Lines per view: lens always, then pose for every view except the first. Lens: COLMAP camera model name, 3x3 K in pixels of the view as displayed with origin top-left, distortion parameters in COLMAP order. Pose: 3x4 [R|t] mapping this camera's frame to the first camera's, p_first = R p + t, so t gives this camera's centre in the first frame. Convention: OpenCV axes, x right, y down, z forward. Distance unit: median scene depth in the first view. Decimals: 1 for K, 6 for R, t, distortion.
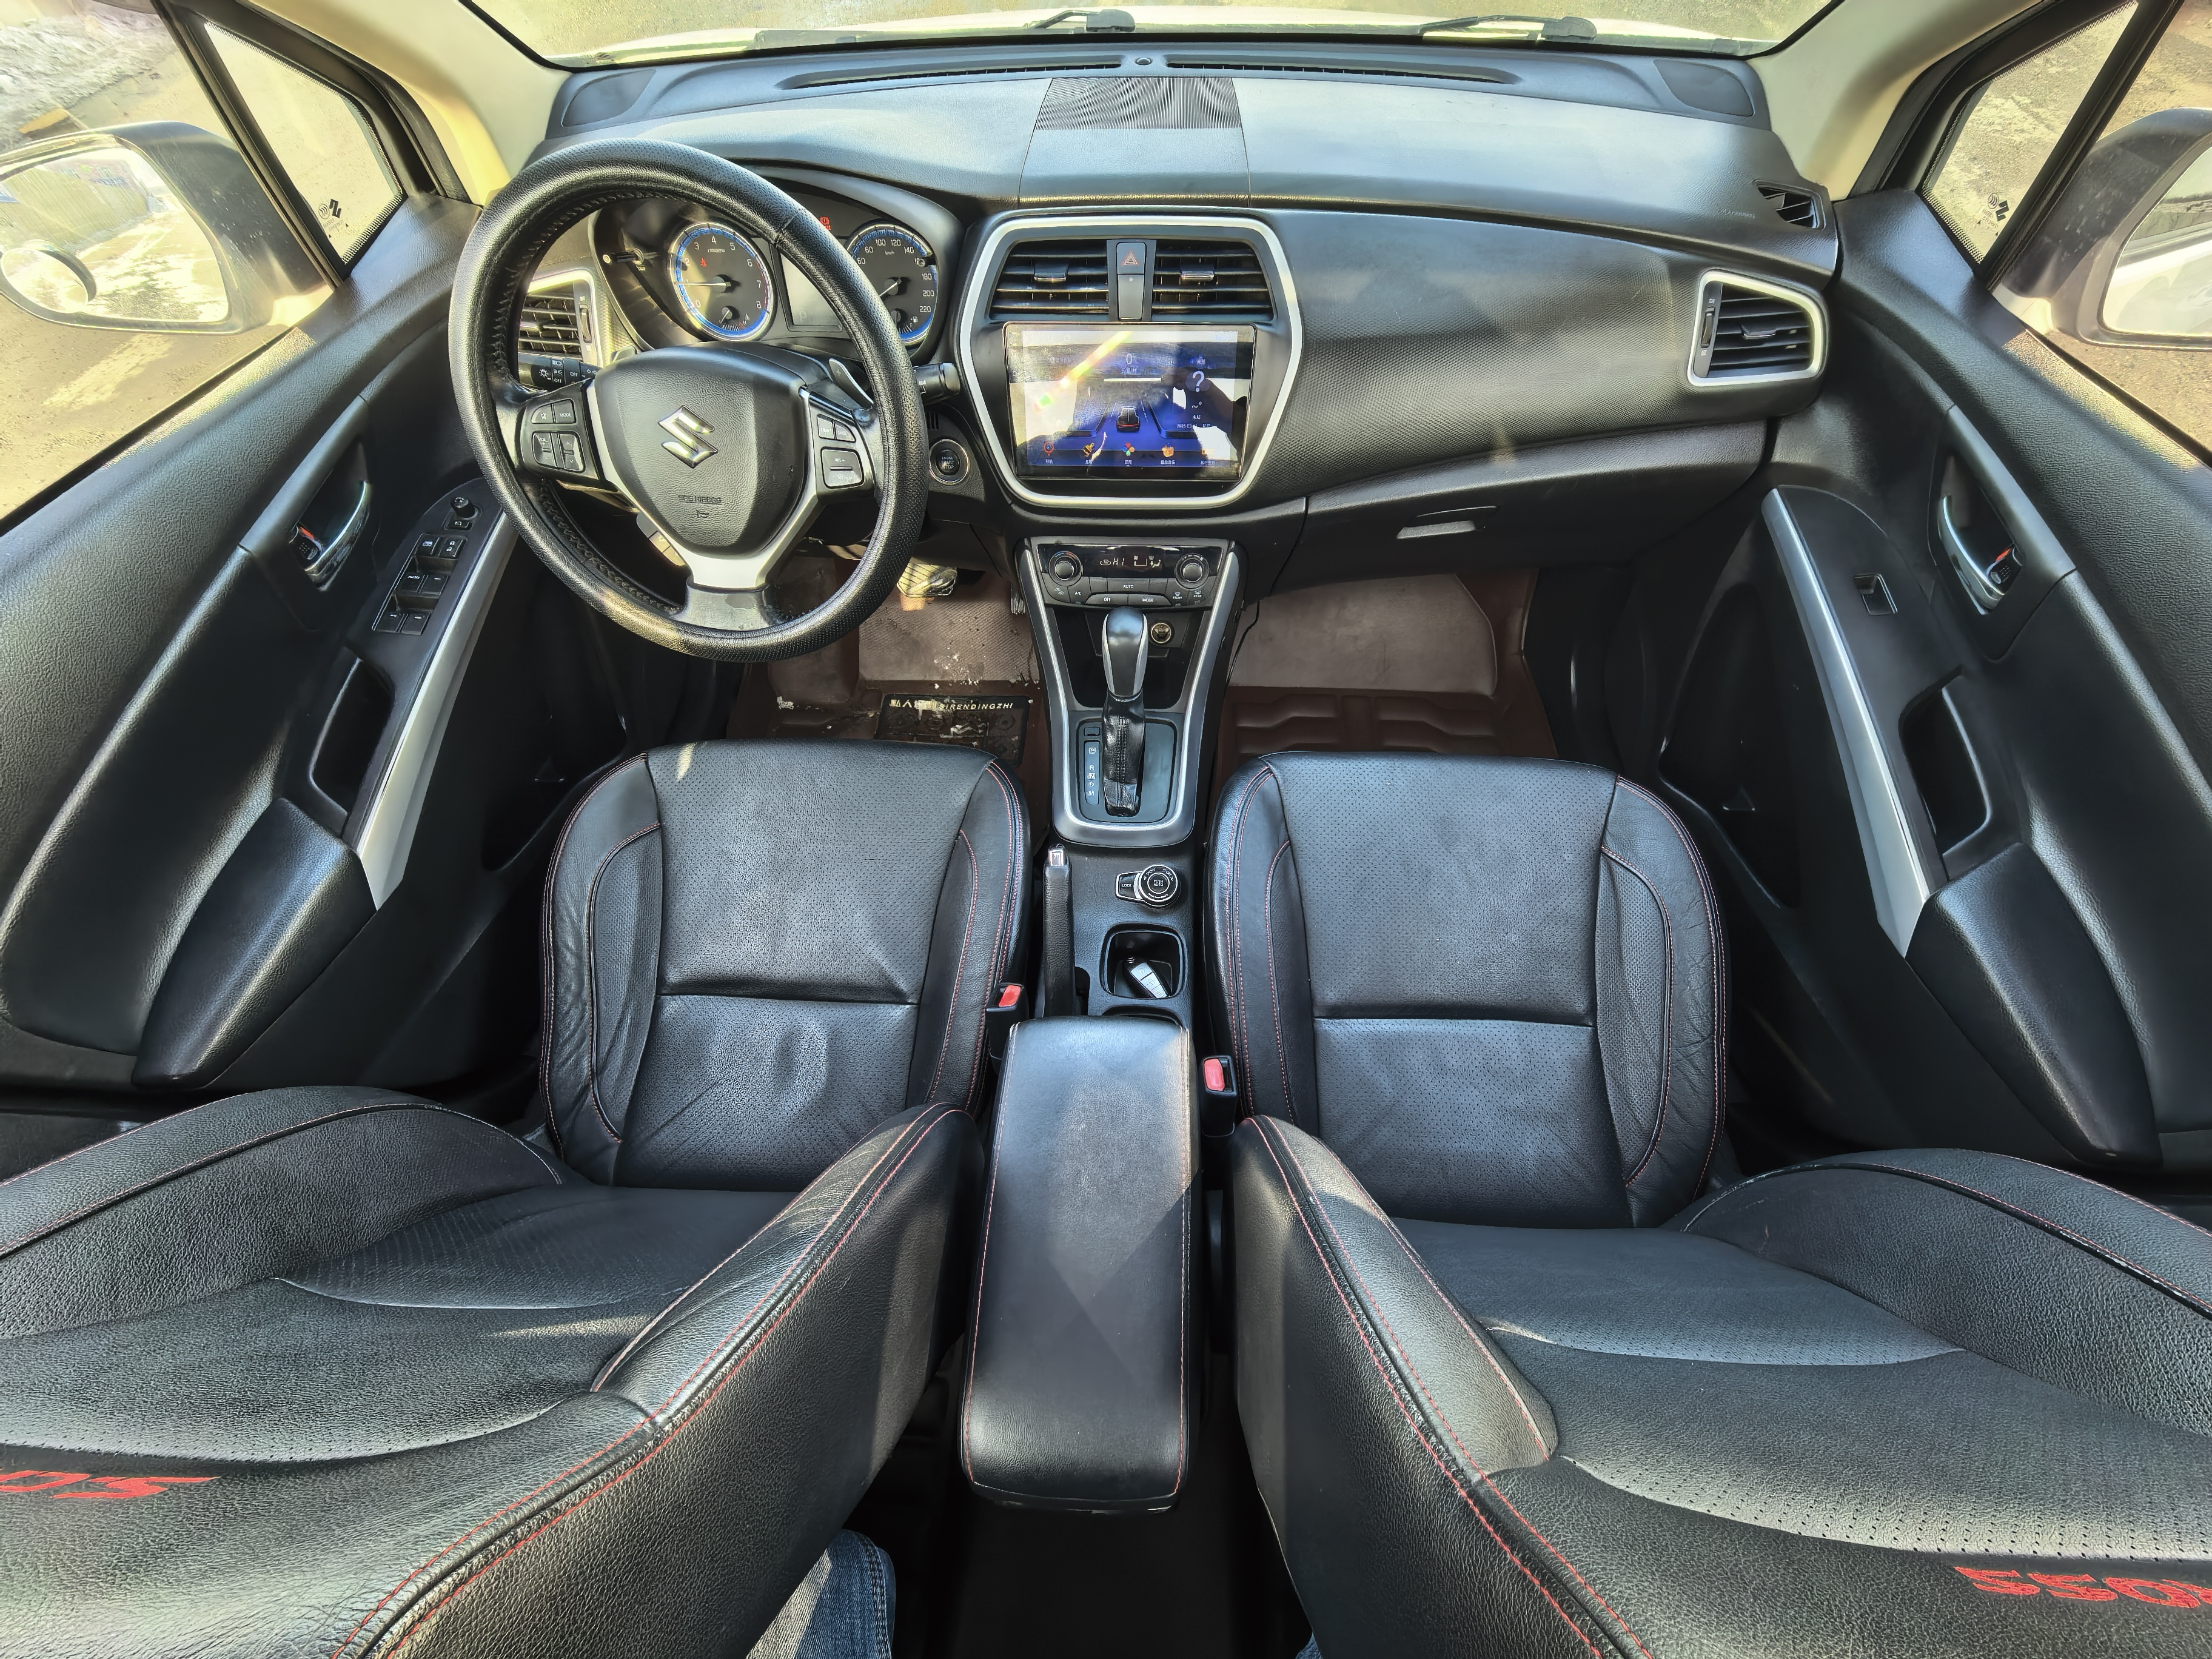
lens RADIAL K [[864.8, 0, 1118.8], [0, 864.8, 834.4], [0, 0, 1]] dist [0.026038, -0.005426]
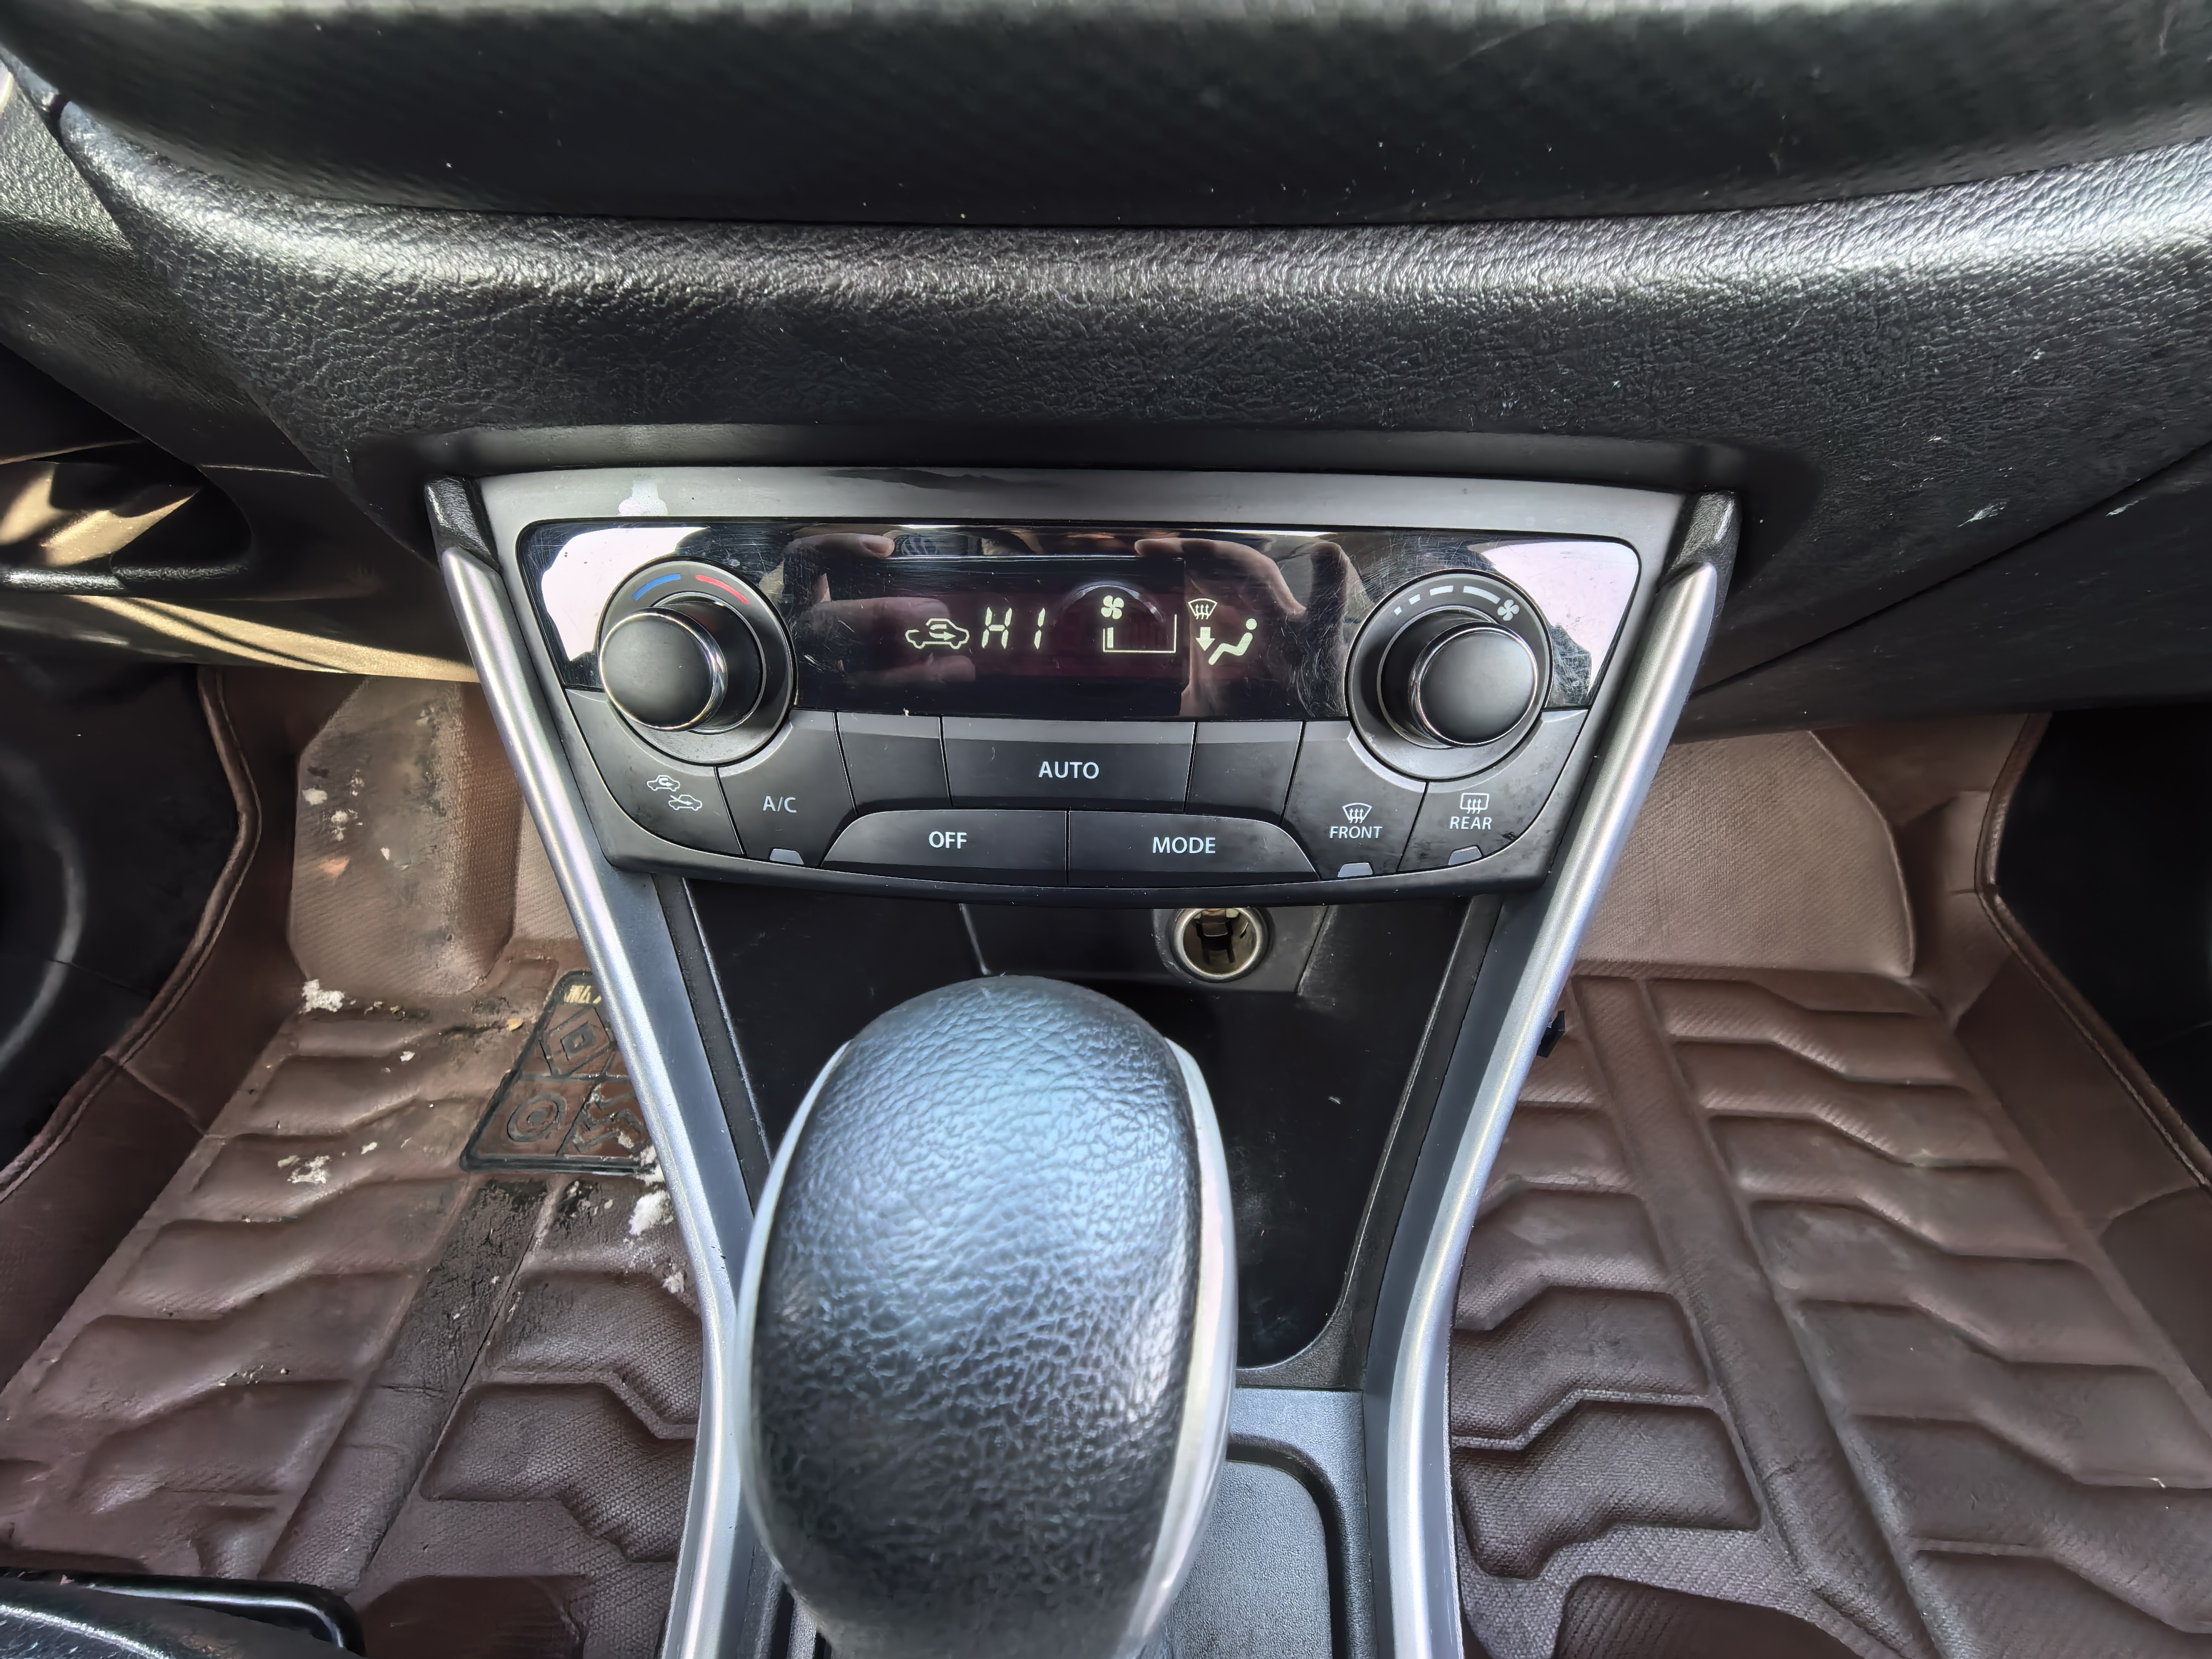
lens RADIAL K [[864.8, 0, 1118.8], [0, 864.8, 834.4], [0, 0, 1]] dist [0.026038, -0.005426]
pose [[0.999841, -0.000591, 0.017835, 0.018056], [0.003467, 0.986836, -0.161688, -0.246153], [-0.017505, 0.161724, 0.986681, 0.836019]]
